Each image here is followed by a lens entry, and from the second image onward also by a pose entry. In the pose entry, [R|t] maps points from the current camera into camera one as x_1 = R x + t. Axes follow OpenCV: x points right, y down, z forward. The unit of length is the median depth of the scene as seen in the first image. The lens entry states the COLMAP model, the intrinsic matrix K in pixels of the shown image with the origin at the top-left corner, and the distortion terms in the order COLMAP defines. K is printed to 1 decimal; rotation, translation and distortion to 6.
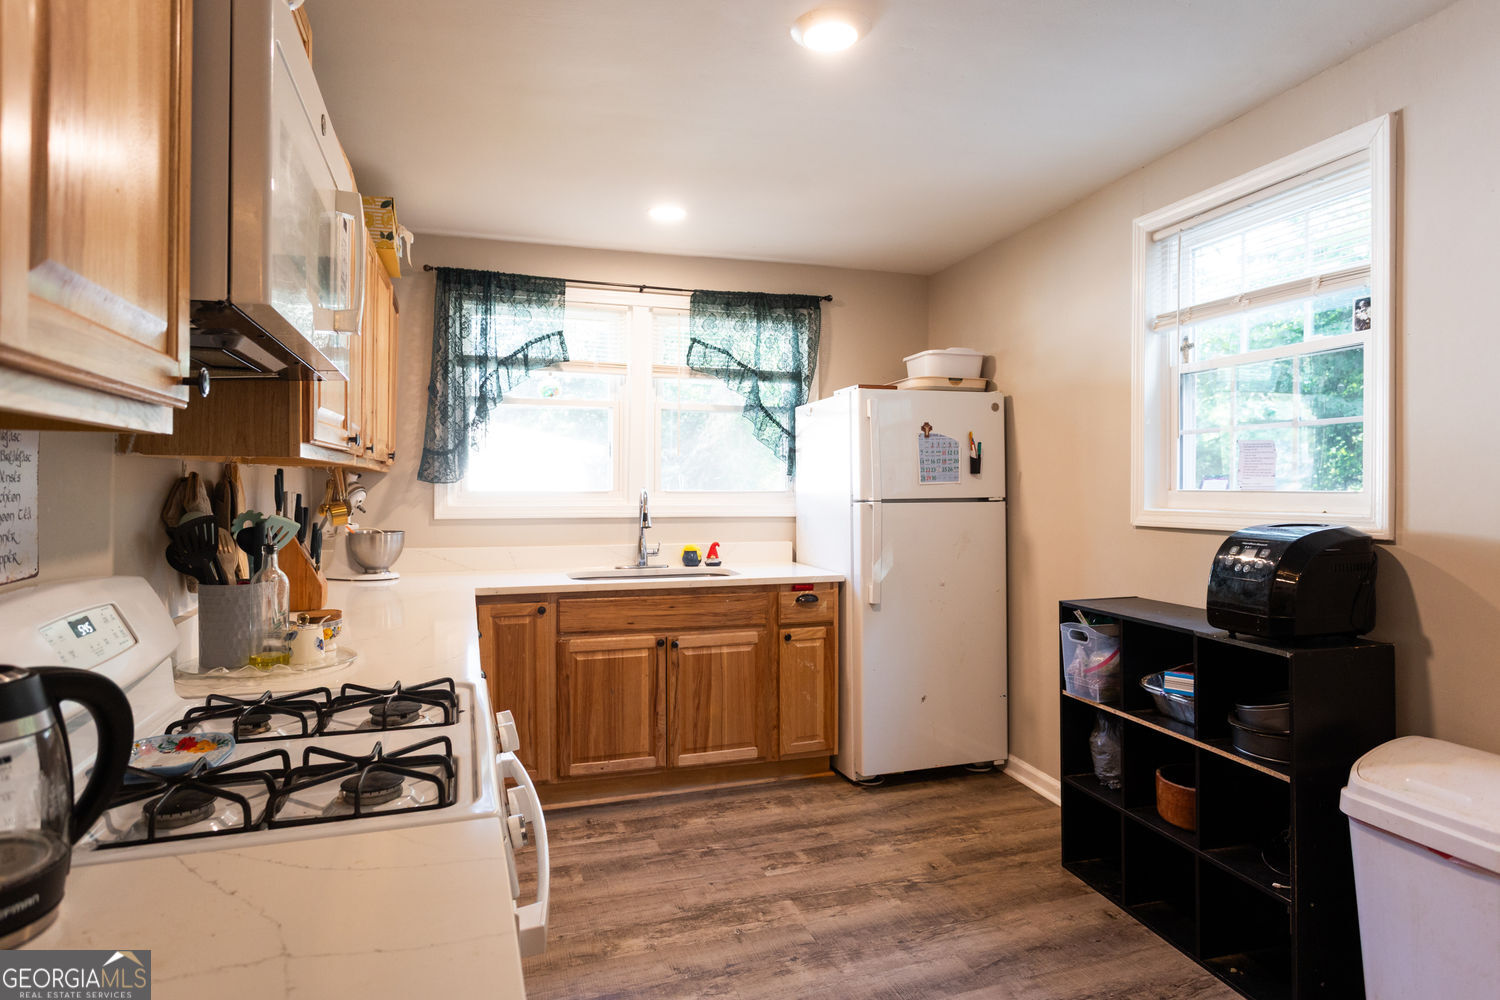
lens RADIAL K [[820.2, 0, 744.2], [0, 820.2, 493.5], [0, 0, 1]] dist [-0.023622, 0.000380]
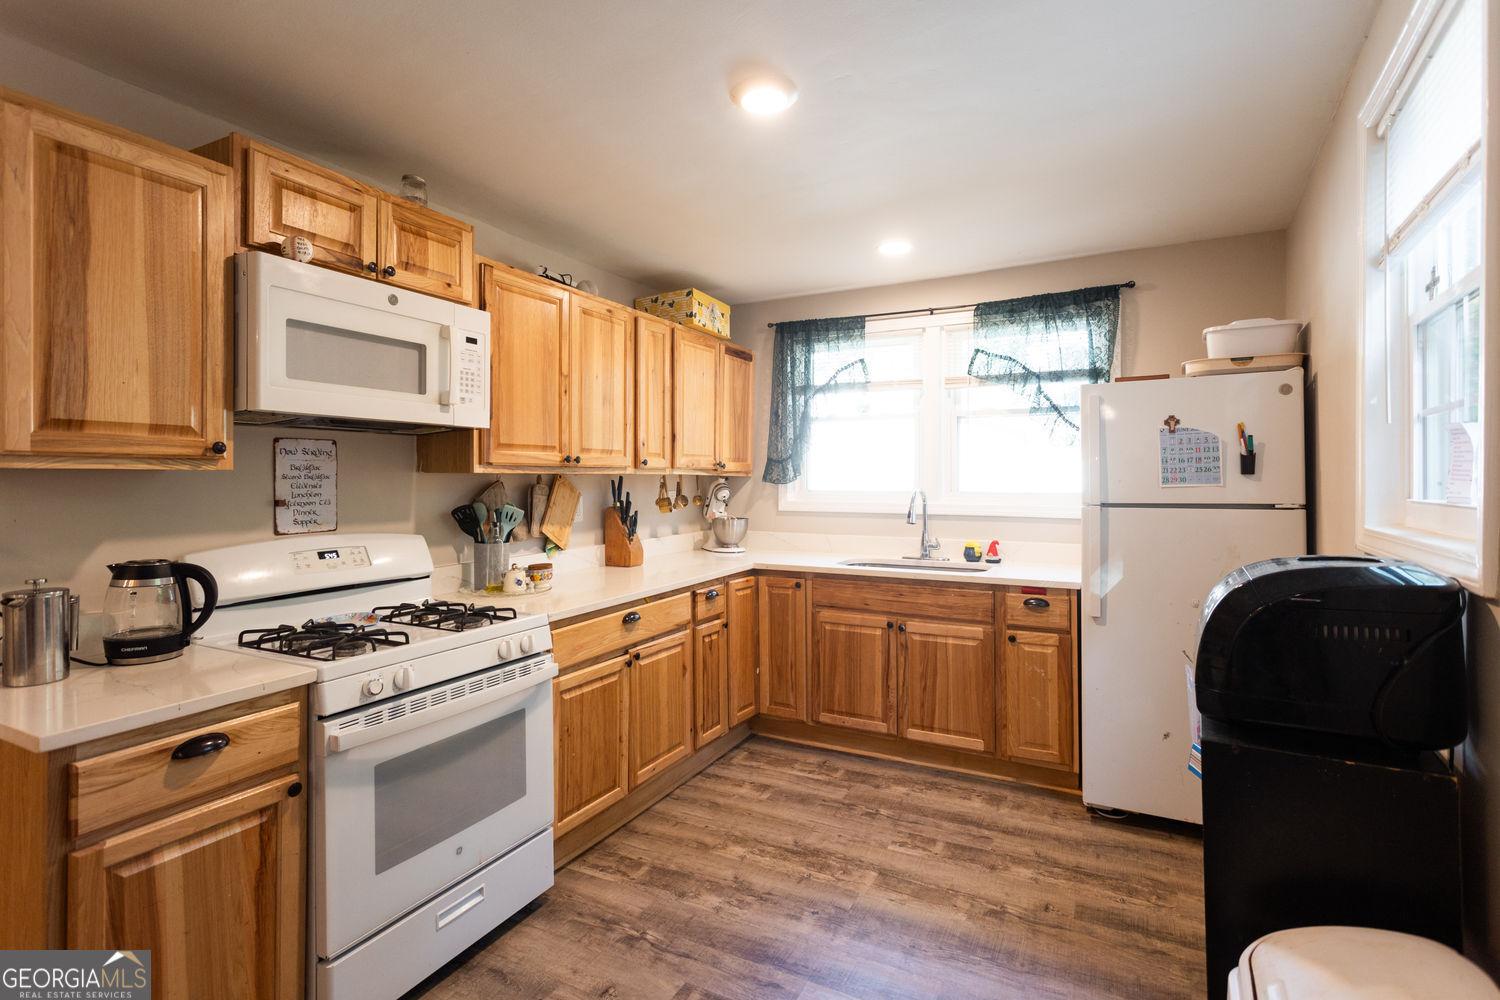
lens RADIAL K [[710.7, 0, 751.0], [0, 710.7, 481.3], [0, 0, 1]] dist [-0.000996, 0.000518]
pose [[0.697029, 0.000171, -0.717043, 0.452100], [-0.006895, 0.999955, -0.006464, -0.009462], [0.717010, 0.009449, 0.696999, 0.161422]]
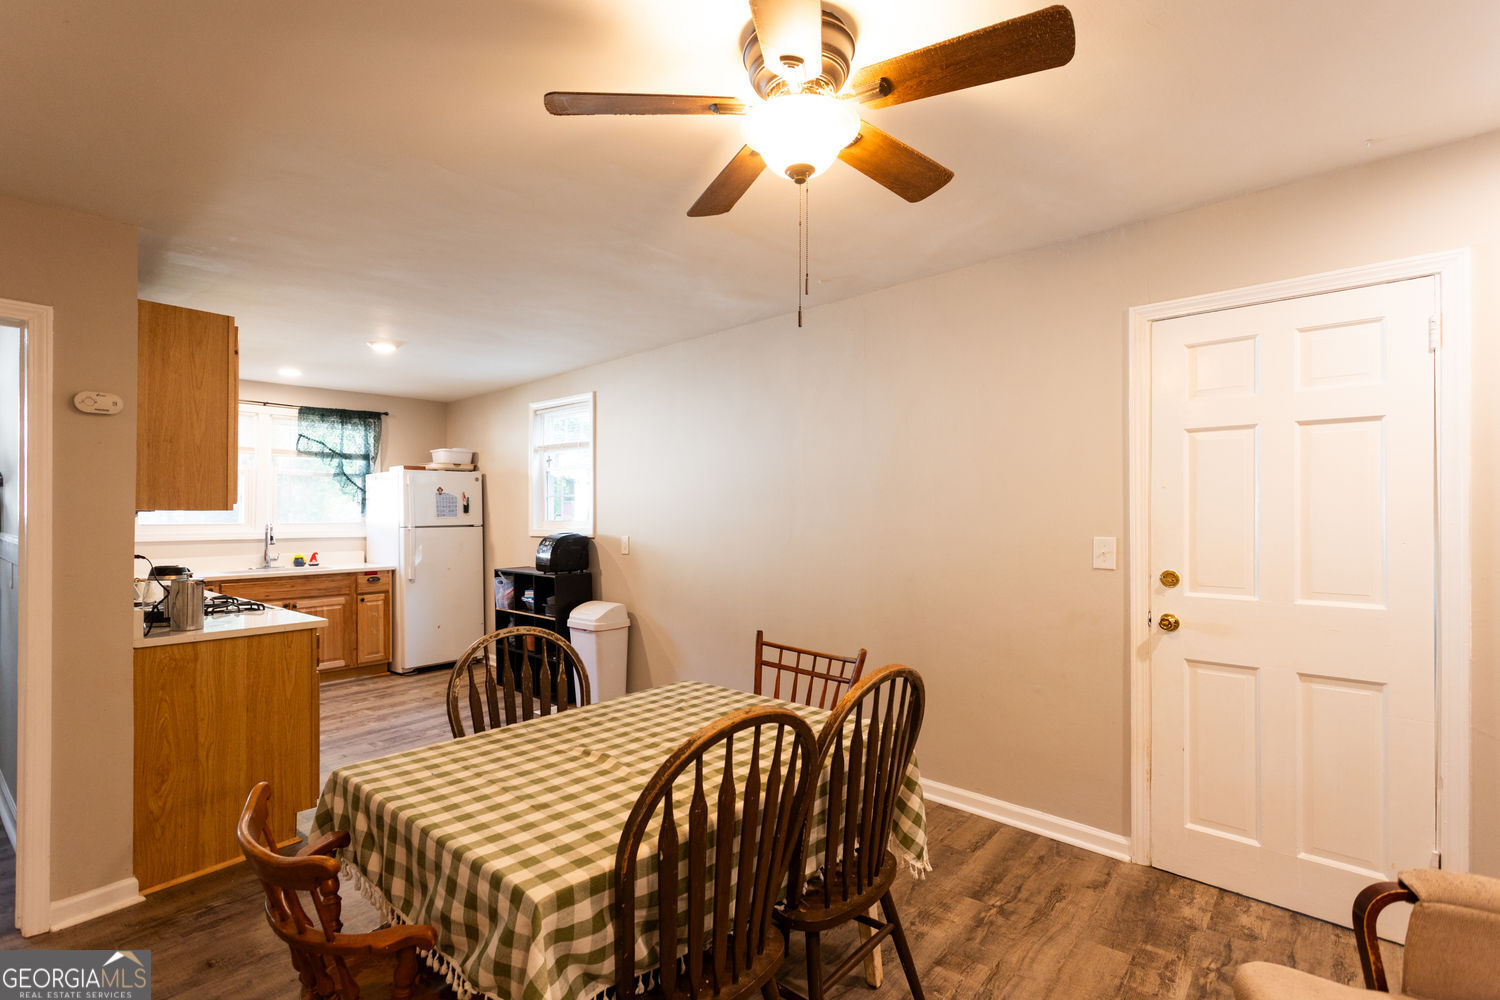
lens RADIAL K [[724.8, 0, 711.7], [0, 724.8, 513.6], [0, 0, 1]] dist [0.000733, 0.000318]
pose [[0.870093, -0.001653, 0.492885, -0.069416], [0.008139, 0.999906, -0.011016, 0.001825], [-0.492821, 0.013597, 0.870025, -0.847943]]
